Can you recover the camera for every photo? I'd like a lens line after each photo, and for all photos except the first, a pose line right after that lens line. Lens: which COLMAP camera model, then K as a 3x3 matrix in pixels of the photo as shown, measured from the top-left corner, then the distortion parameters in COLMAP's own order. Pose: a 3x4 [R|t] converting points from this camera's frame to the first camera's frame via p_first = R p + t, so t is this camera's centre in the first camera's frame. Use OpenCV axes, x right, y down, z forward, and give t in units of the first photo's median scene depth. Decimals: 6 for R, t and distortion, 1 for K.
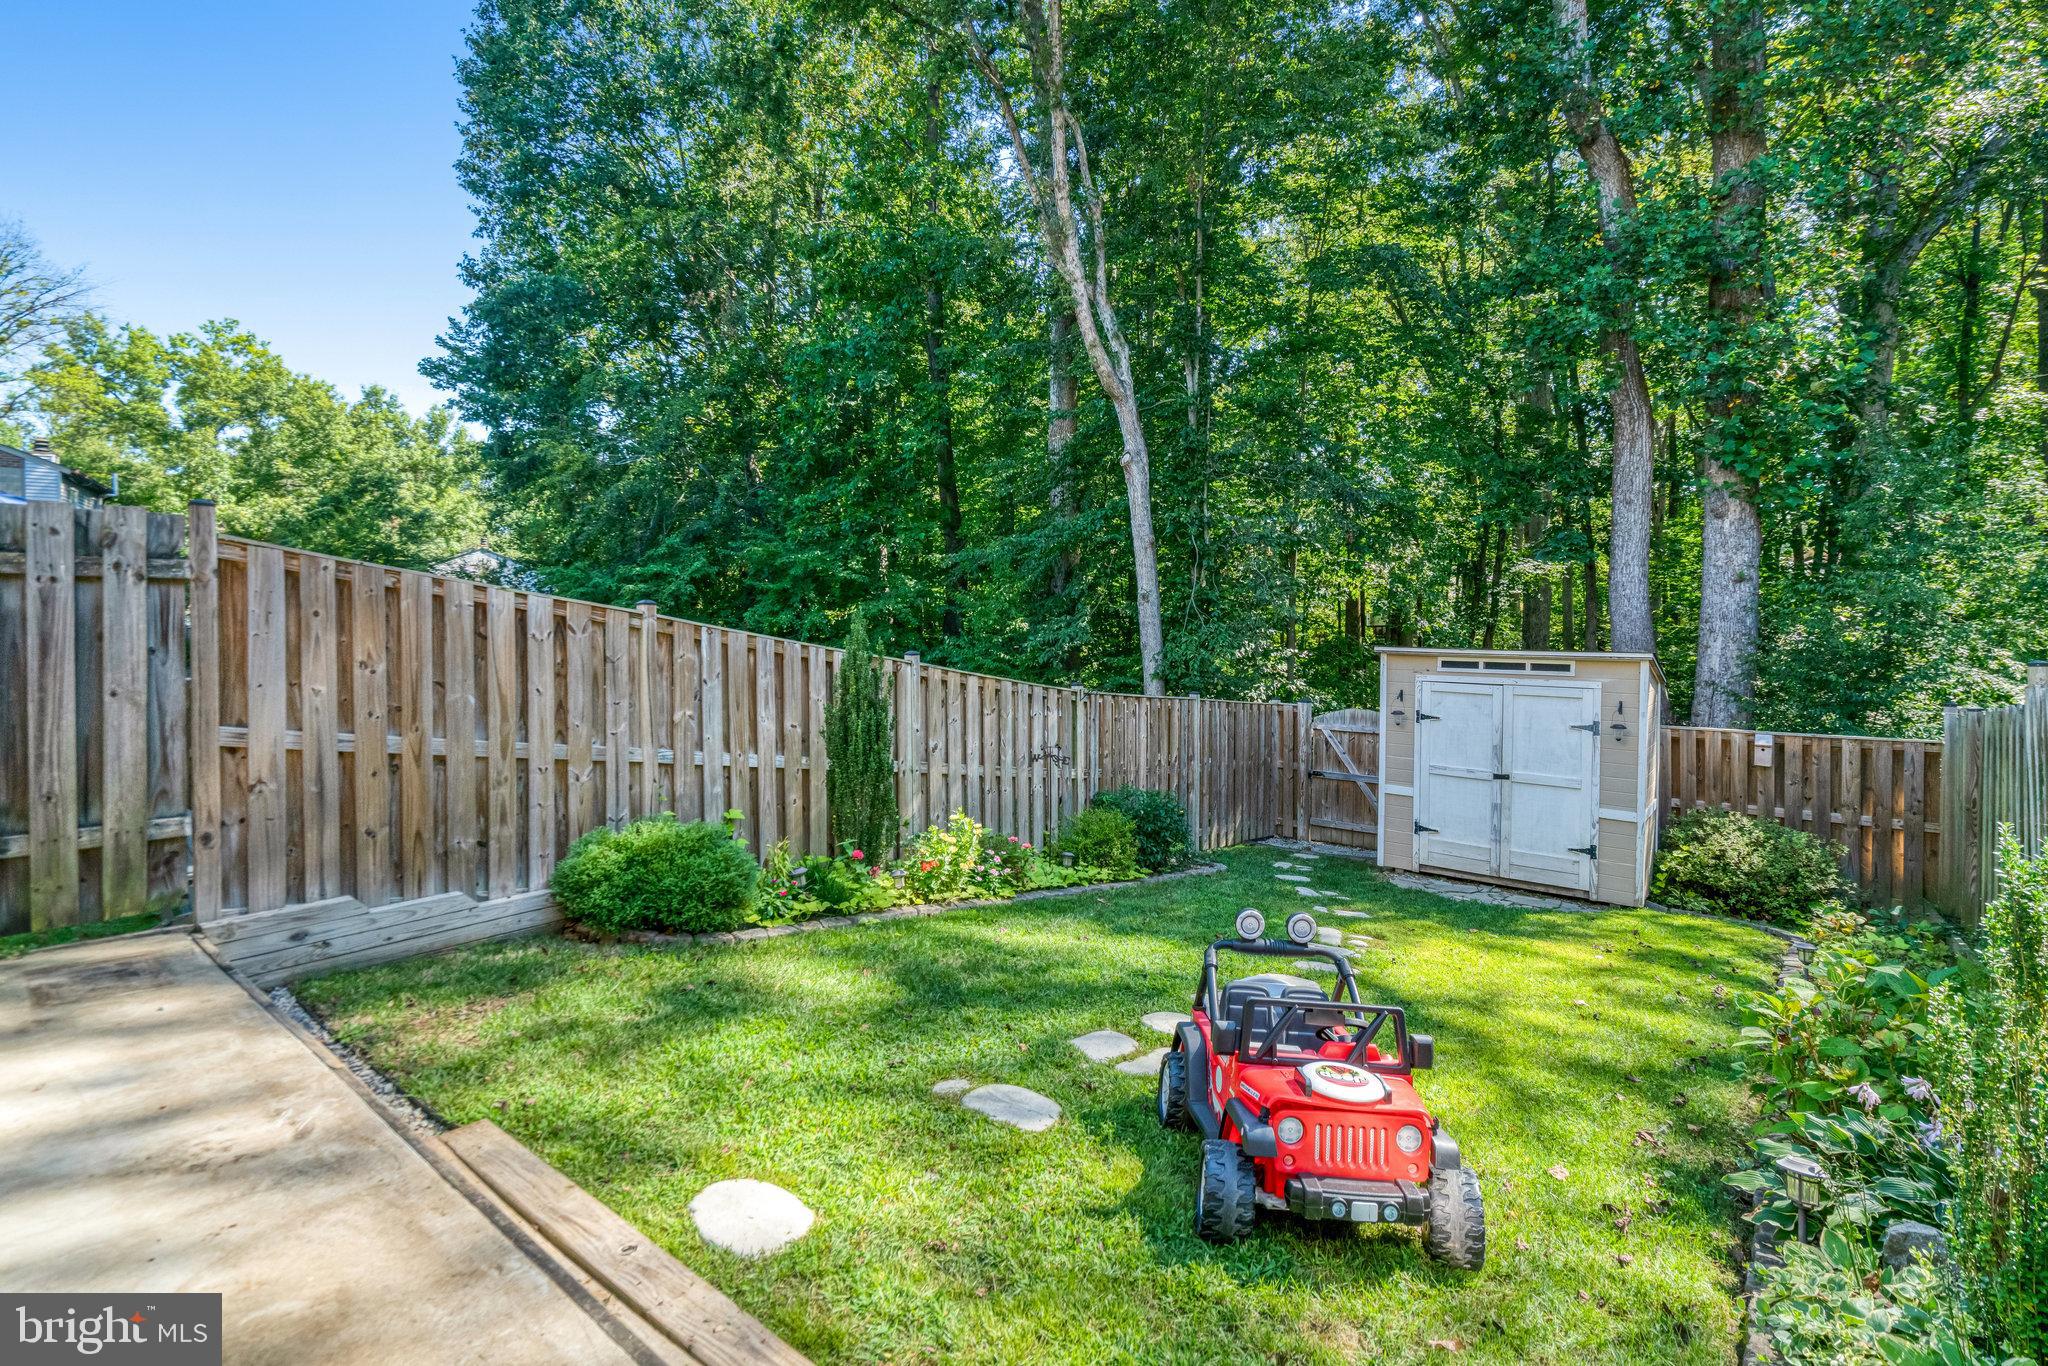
lens RADIAL K [[959.3, 0, 1030.9], [0, 959.3, 622.5], [0, 0, 1]] dist [0.003191, 0.000798]
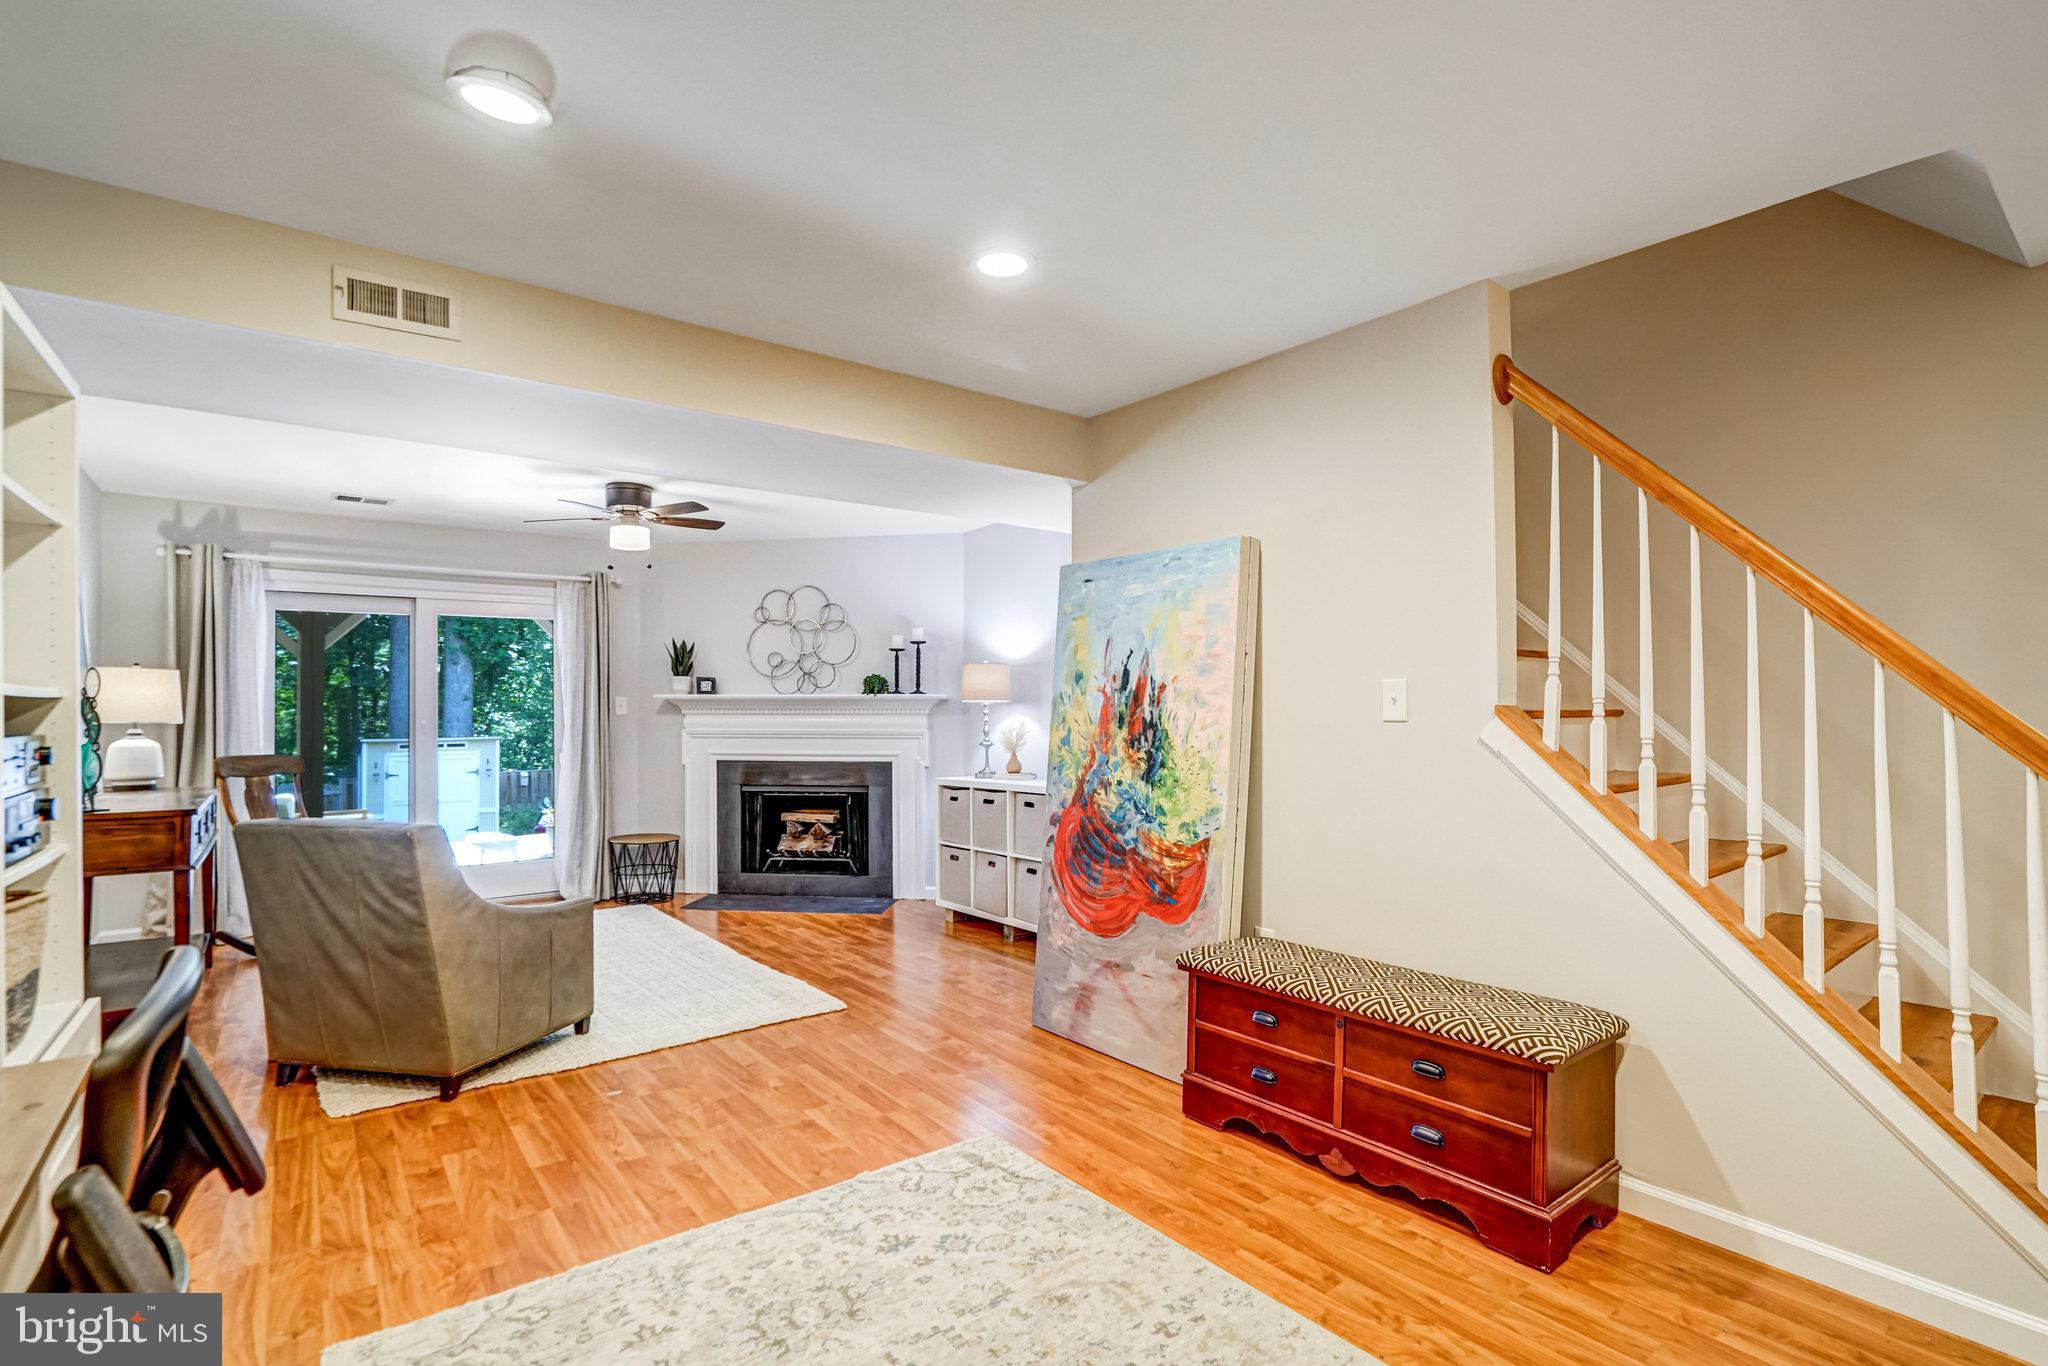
lens RADIAL K [[963.1, 0, 1021.6], [0, 963.1, 690.3], [0, 0, 1]] dist [-0.052539, 0.020888]
pose [[0.234240, 0.010806, 0.972119, -1.143662], [0.022801, 0.999602, -0.016606, -0.010697], [-0.971911, 0.026055, 0.233900, -0.668058]]
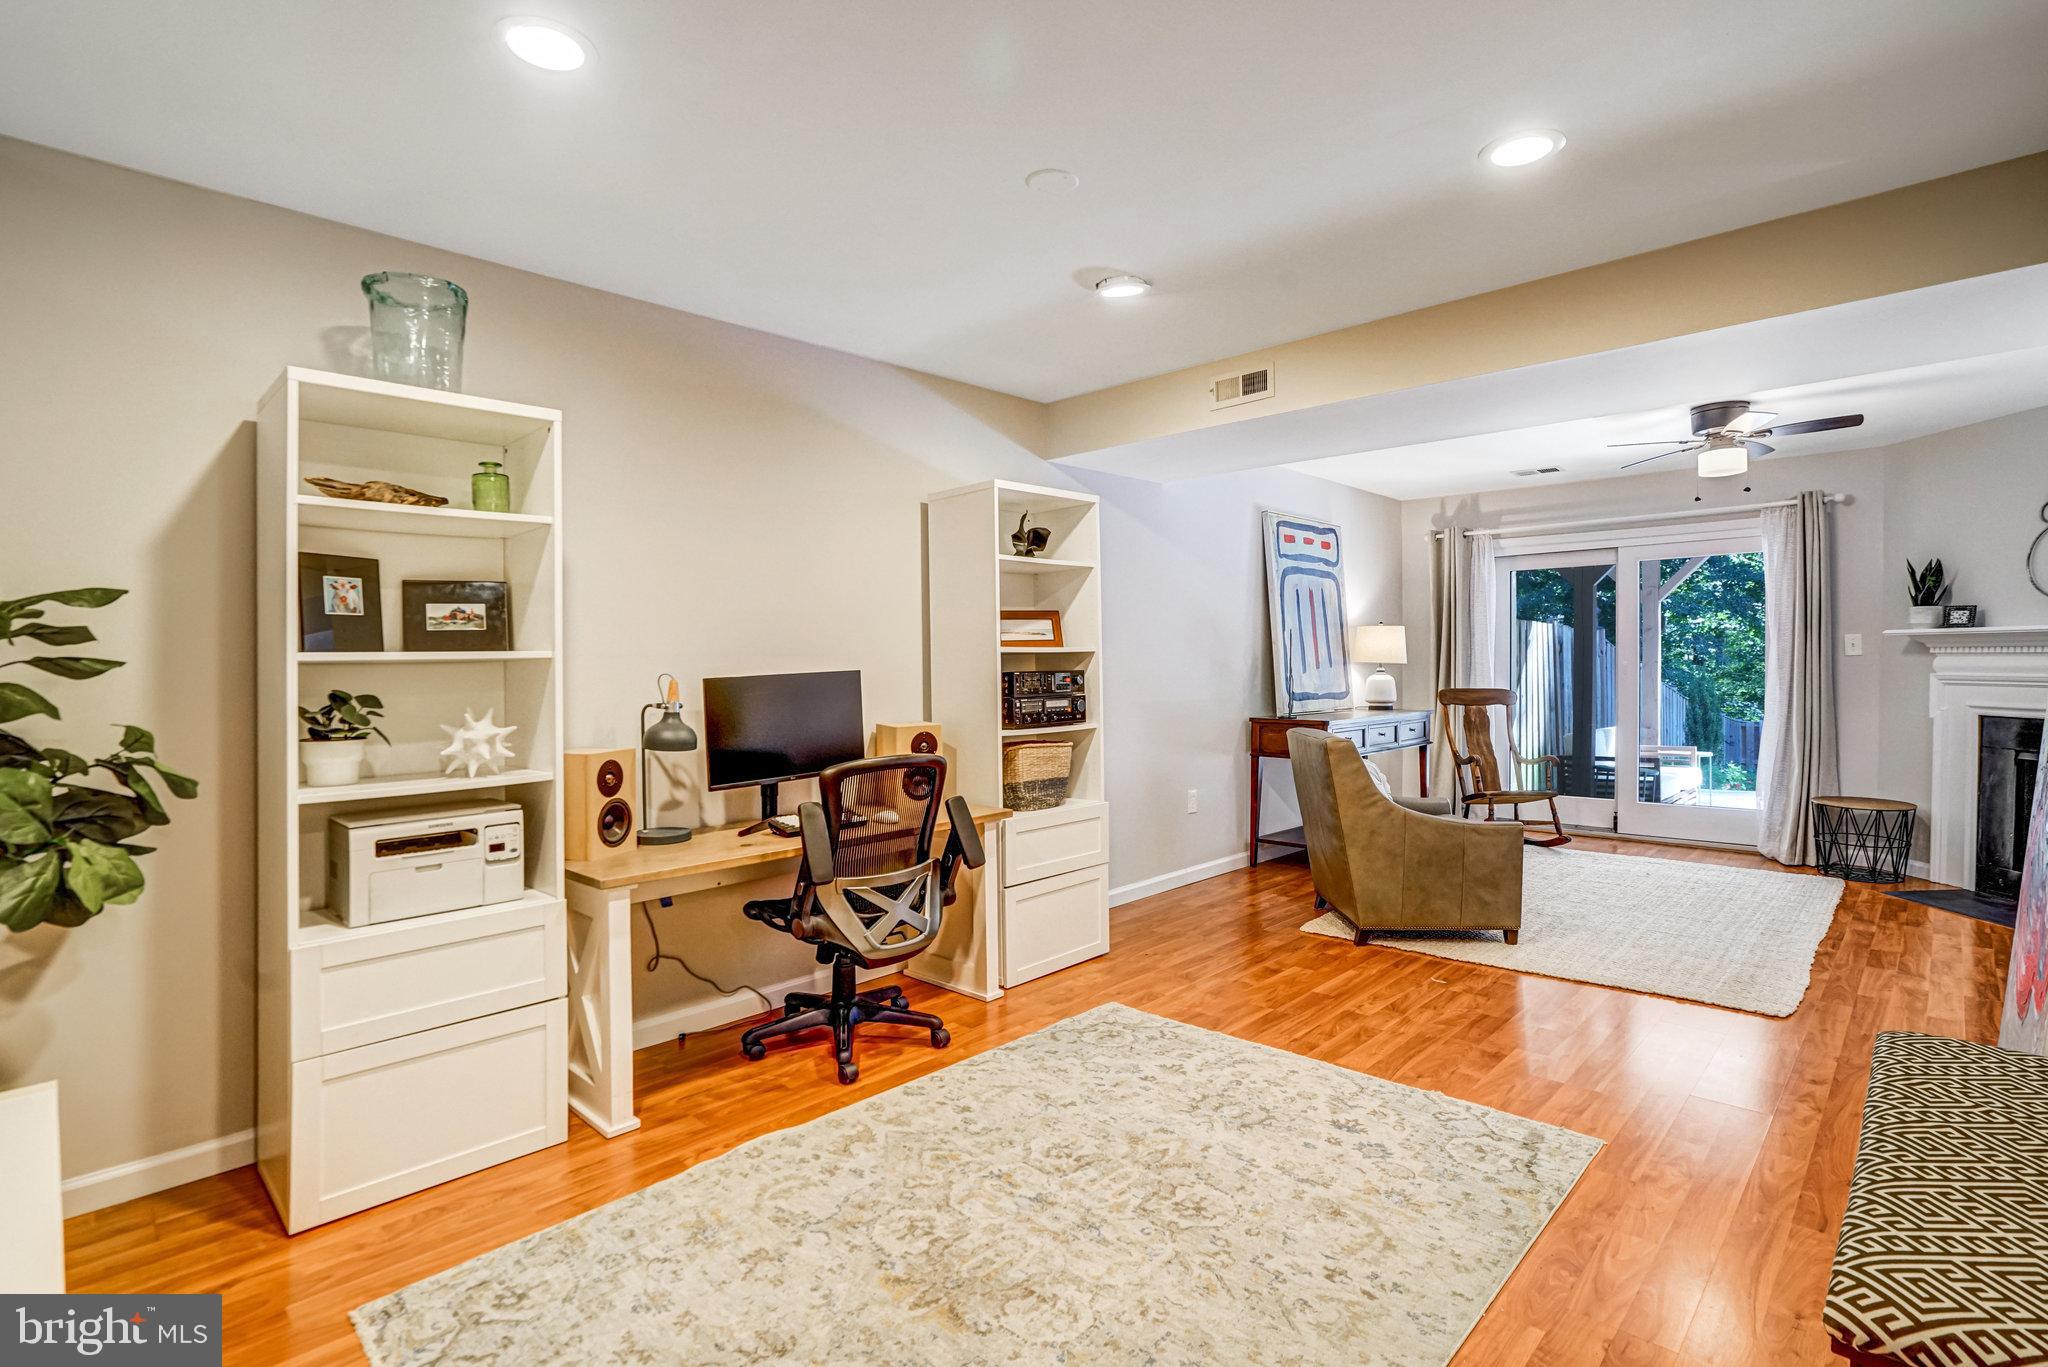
lens RADIAL K [[963.1, 0, 1021.6], [0, 963.1, 690.8], [0, 0, 1]] dist [-0.052539, 0.020888]
pose [[0.996954, -0.017182, -0.076074, -1.014964], [0.018127, 0.999767, 0.011747, -0.005812], [0.075855, -0.013090, 0.997033, -0.819962]]
